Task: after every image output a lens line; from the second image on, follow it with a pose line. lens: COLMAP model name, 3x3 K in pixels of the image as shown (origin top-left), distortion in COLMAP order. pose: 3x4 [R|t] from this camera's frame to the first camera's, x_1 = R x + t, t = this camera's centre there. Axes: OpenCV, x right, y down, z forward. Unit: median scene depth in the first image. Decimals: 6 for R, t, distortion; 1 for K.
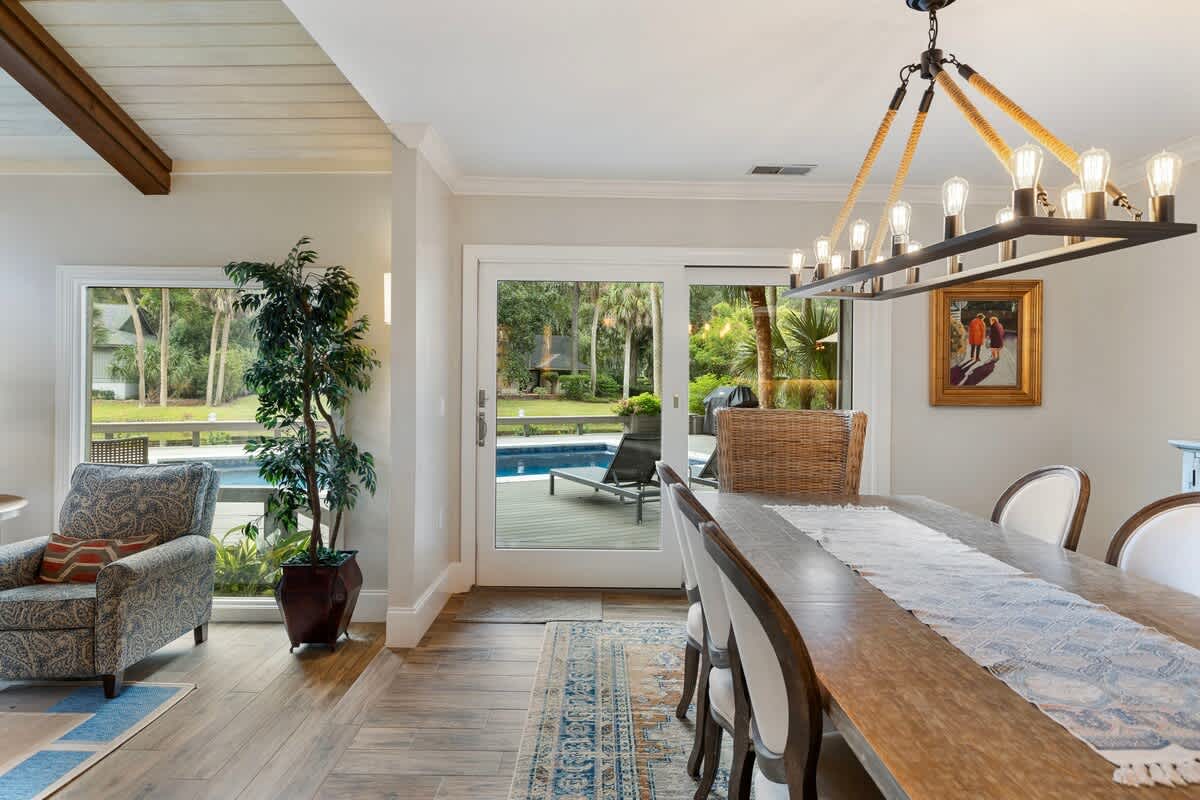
lens RADIAL K [[695.1, 0, 605.8], [0, 695.1, 383.8], [0, 0, 1]] dist [0.001312, -0.001653]
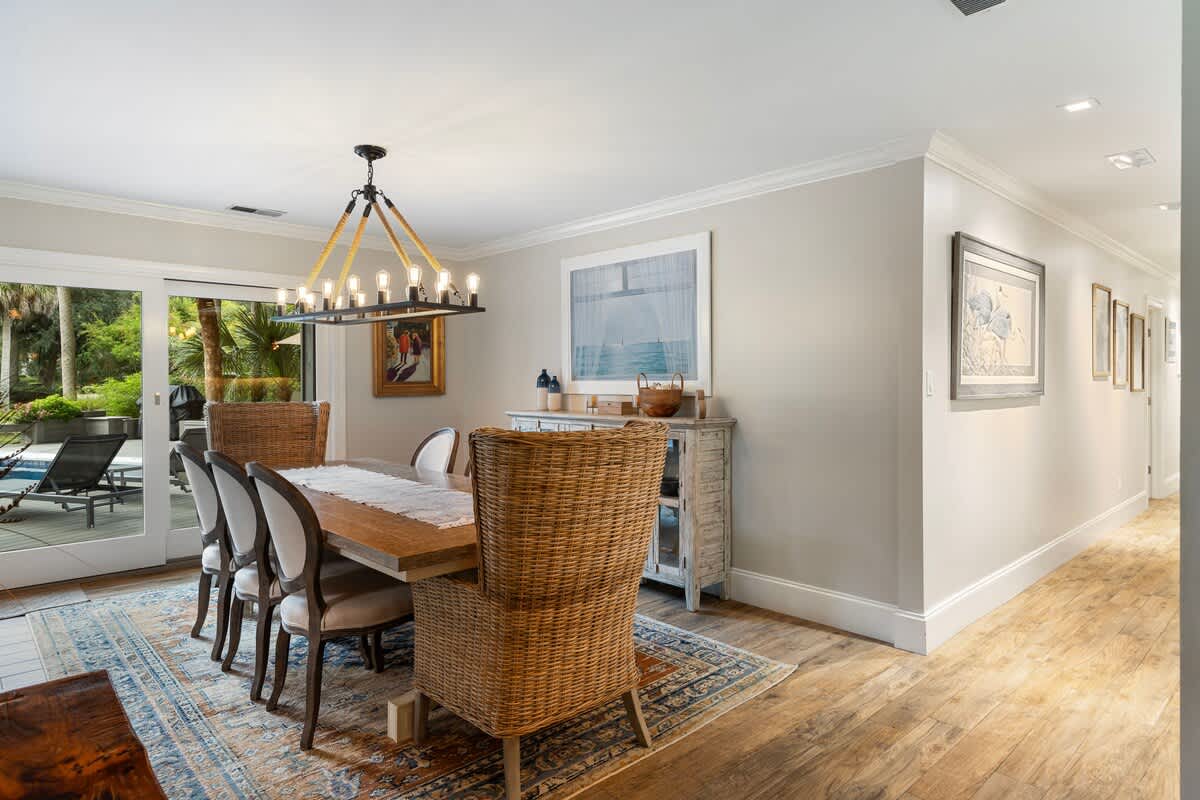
lens RADIAL K [[695.1, 0, 605.8], [0, 695.1, 383.8], [0, 0, 1]] dist [0.001312, -0.001653]
pose [[0.727210, -0.016312, 0.686221, -0.171759], [0.012900, 0.999866, 0.010097, -0.002100], [-0.686294, 0.001510, 0.727323, -0.379203]]
